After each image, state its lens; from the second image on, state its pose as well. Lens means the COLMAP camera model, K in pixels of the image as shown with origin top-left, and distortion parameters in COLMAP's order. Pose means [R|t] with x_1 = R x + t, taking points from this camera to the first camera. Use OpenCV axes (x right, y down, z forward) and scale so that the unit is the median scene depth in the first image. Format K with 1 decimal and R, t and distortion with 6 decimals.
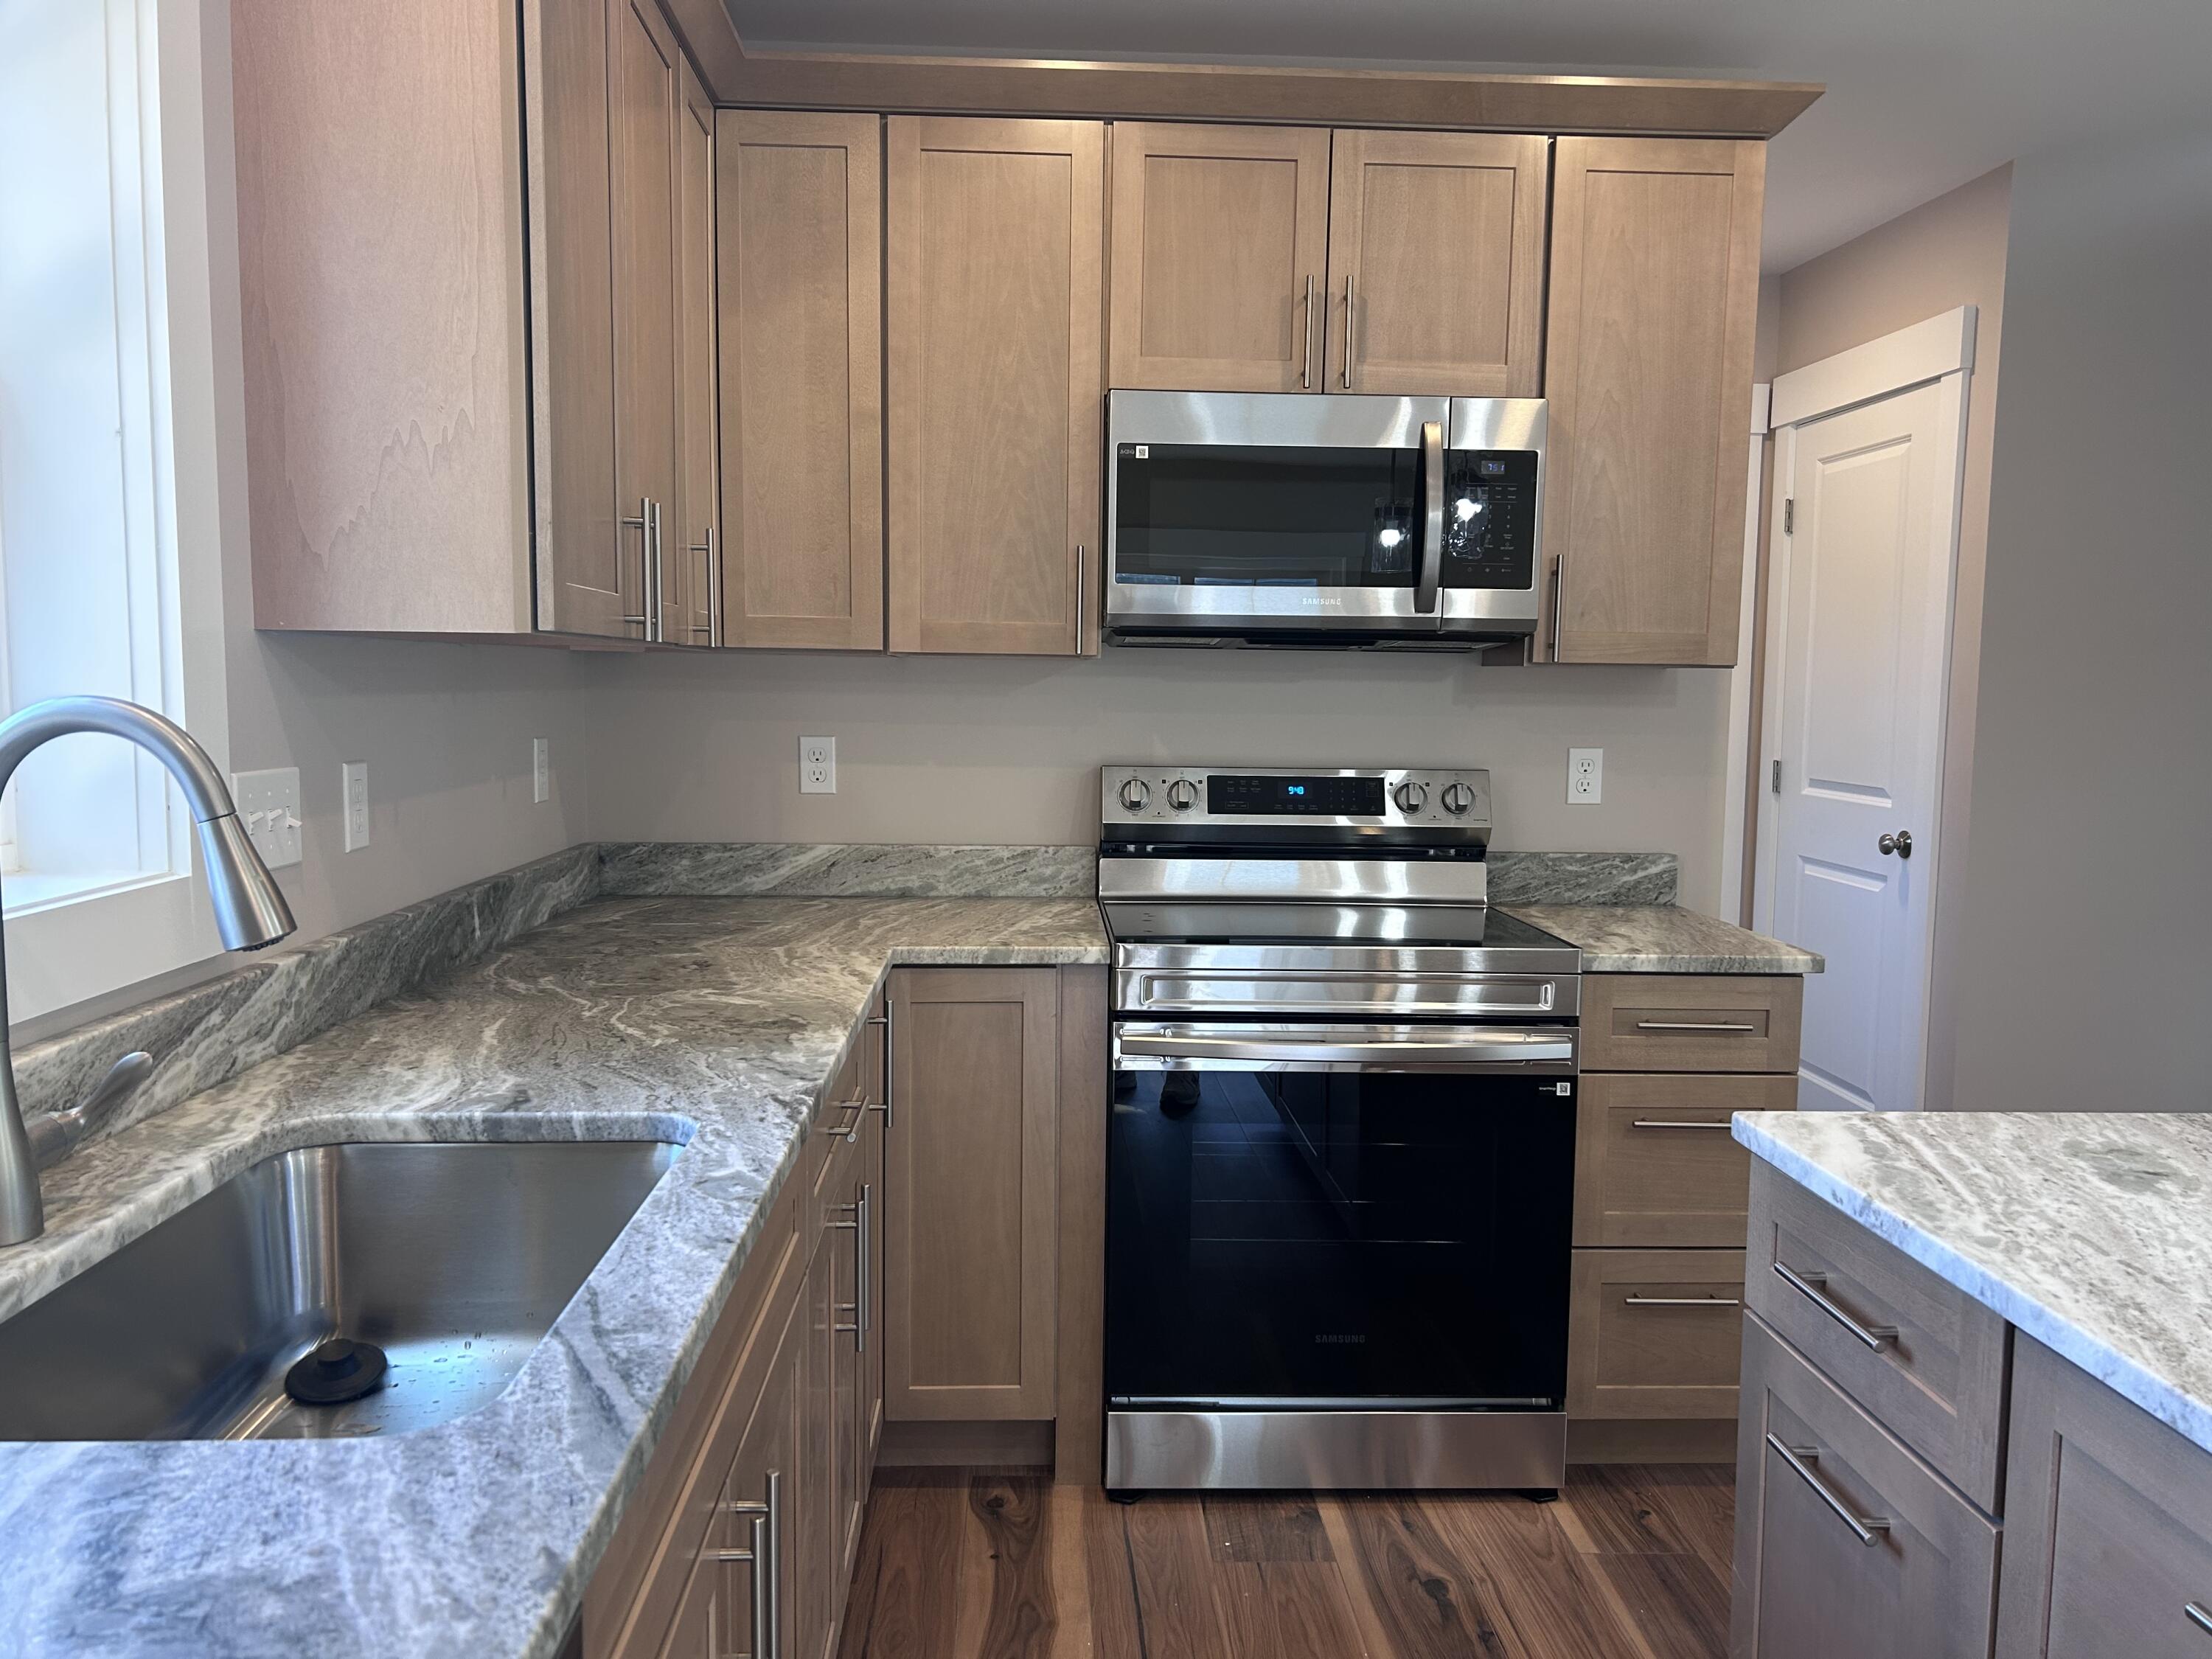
lens RADIAL K [[1662.4, 0, 1100.9], [0, 1662.4, 834.2], [0, 0, 1]] dist [0.059679, -0.057032]
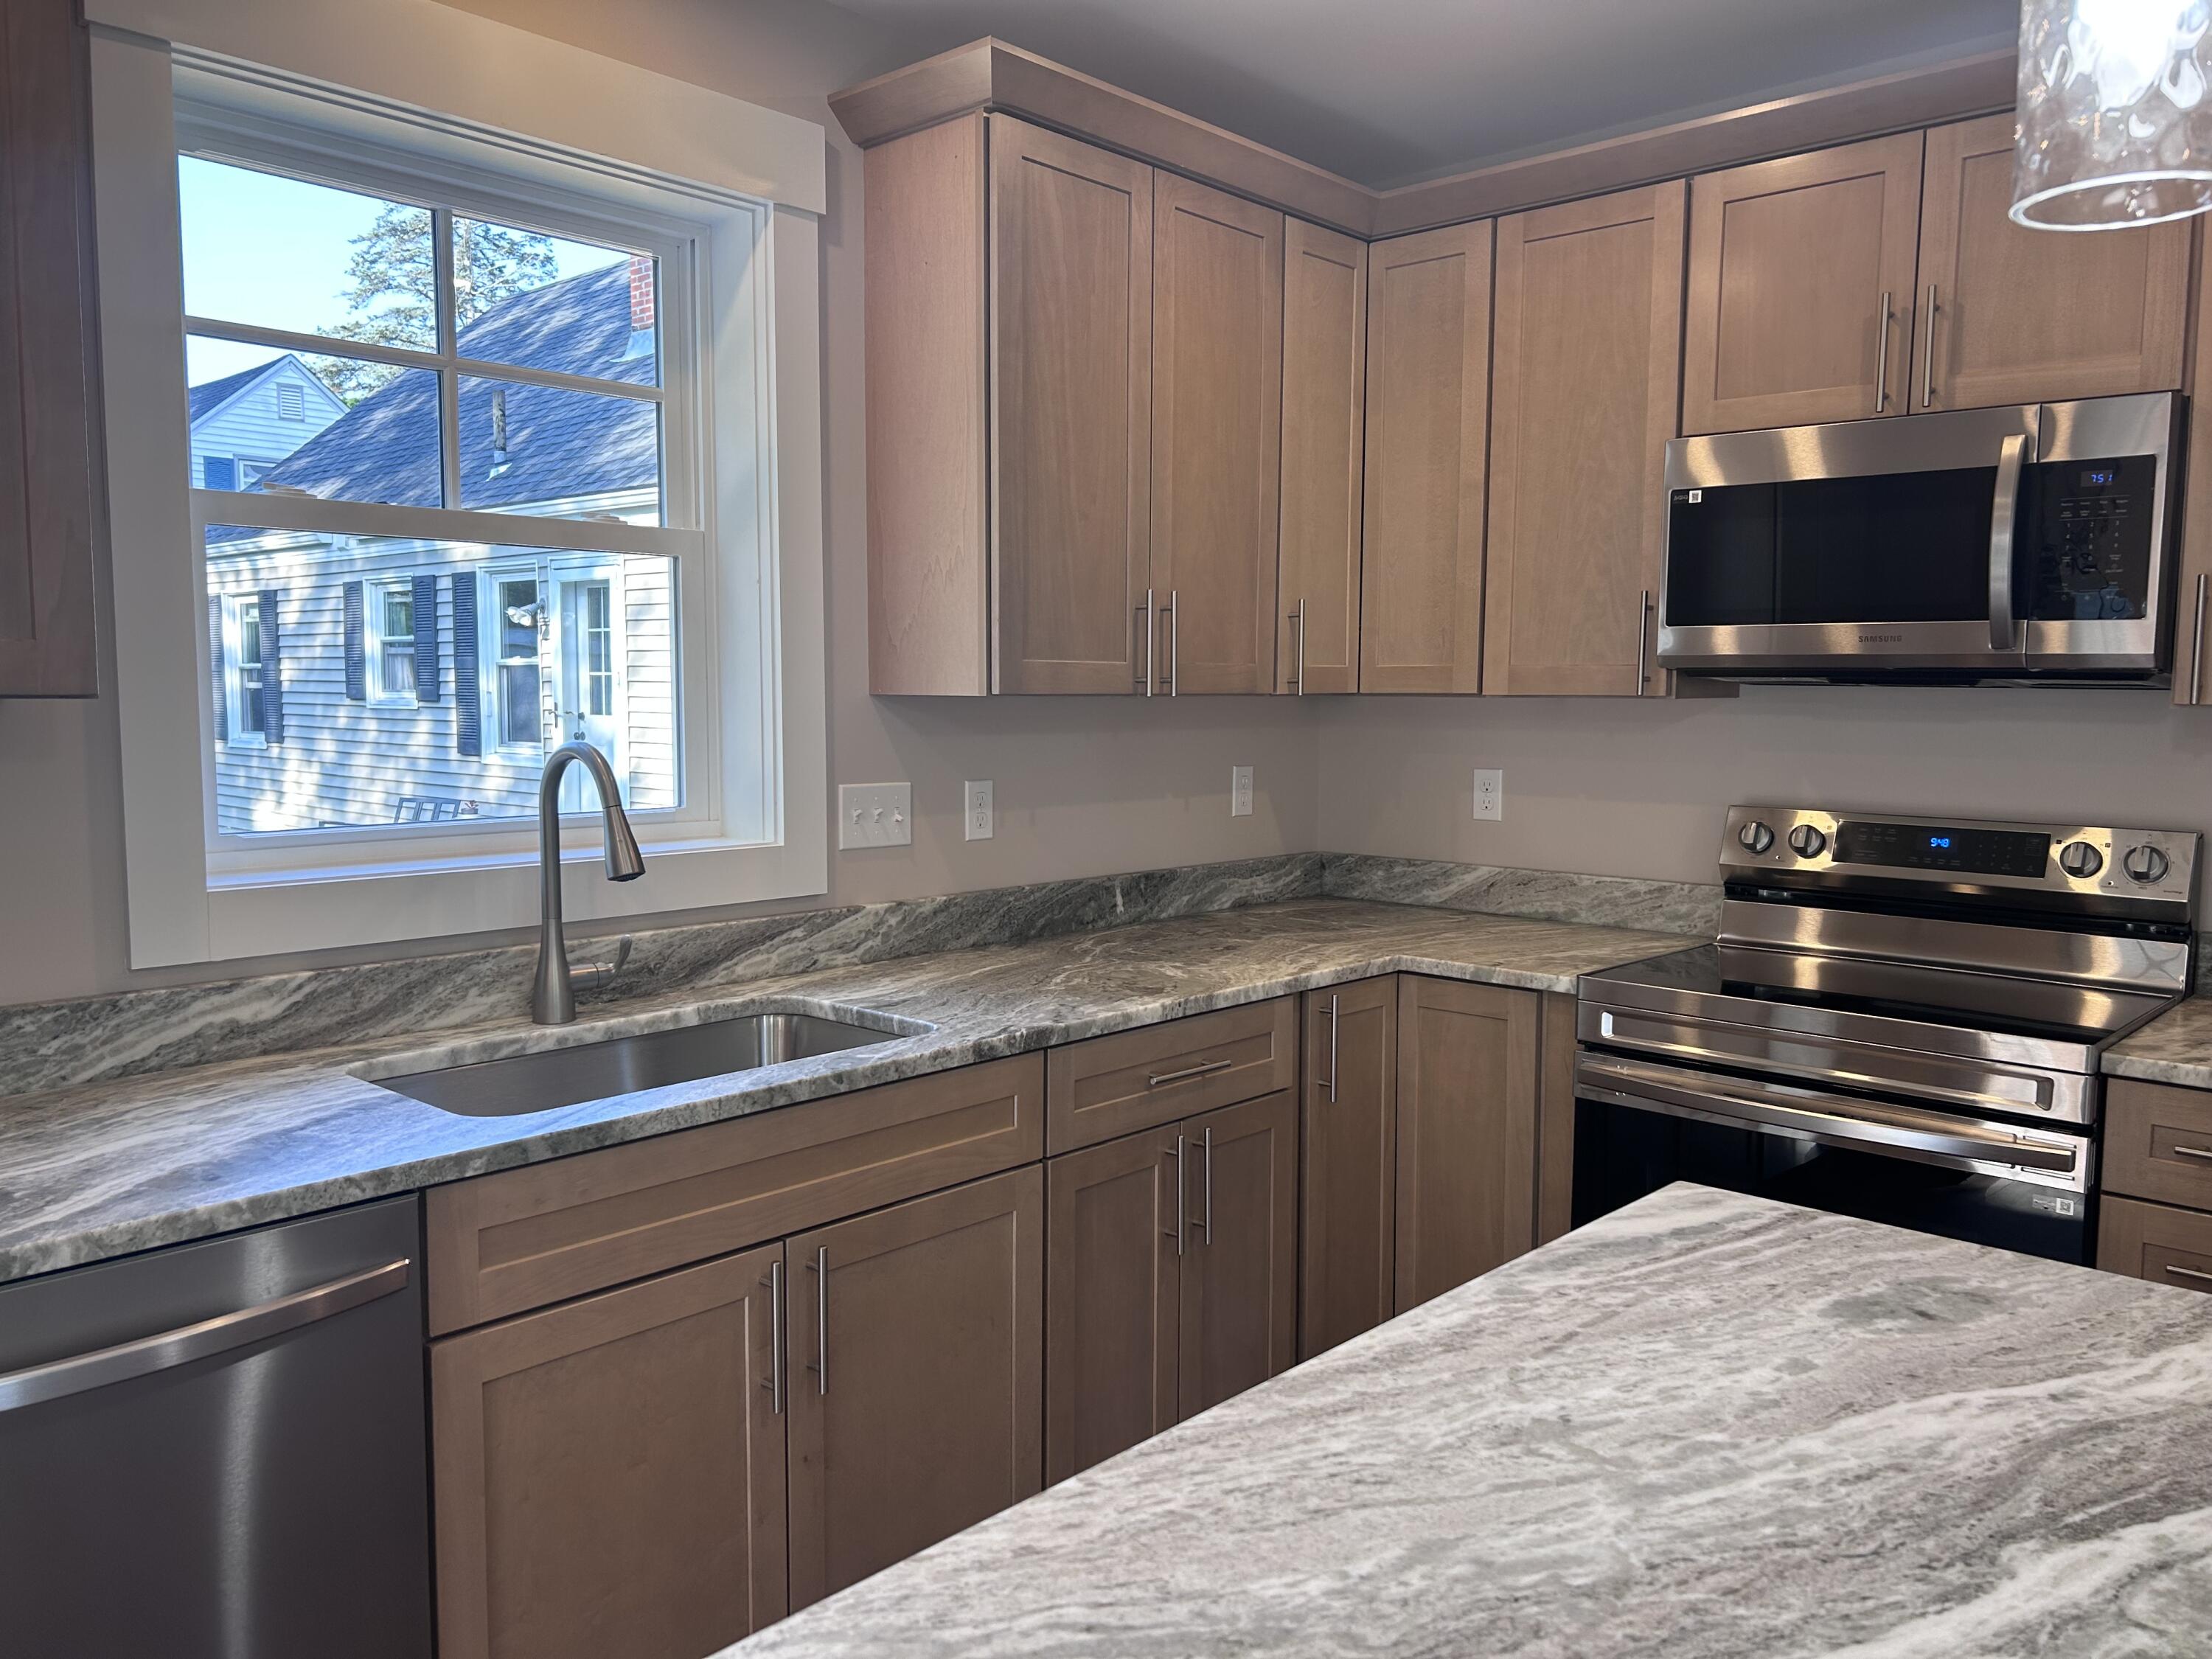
lens RADIAL K [[1662.4, 0, 1108.4], [0, 1662.4, 833.2], [0, 0, 1]] dist [0.059679, -0.057032]
pose [[0.706144, 0.055813, -0.705865, 0.499923], [-0.063228, 0.997876, 0.015650, -0.019582], [0.705240, 0.033579, 0.708173, 0.037438]]
